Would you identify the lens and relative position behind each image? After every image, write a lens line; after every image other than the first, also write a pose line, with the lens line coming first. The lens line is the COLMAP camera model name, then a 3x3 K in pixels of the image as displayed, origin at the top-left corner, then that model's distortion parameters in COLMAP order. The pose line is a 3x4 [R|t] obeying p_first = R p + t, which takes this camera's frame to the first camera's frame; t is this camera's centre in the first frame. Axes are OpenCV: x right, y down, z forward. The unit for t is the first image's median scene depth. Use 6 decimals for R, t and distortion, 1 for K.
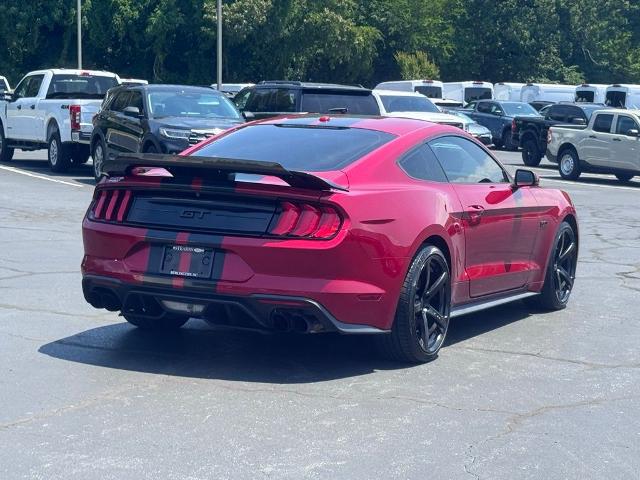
lens RADIAL K [[1383.5, 0, 320.0], [0, 1383.5, 240.0], [0, 0, 1]] dist [0.125009, 0.299994]
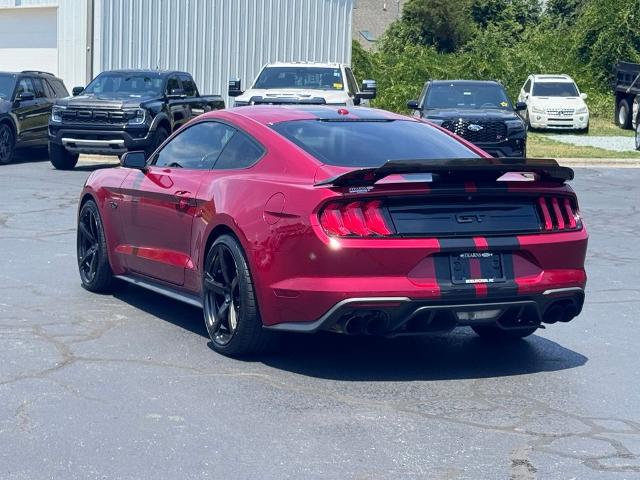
lens RADIAL K [[1383.5, 0, 320.0], [0, 1383.5, 240.0], [0, 0, 1]] dist [0.125009, 0.299994]
pose [[0.616132, -0.109570, 0.779984, -0.852011], [0.081779, 0.993824, 0.075011, -0.079328], [-0.783386, 0.017570, 0.621287, 0.453833]]
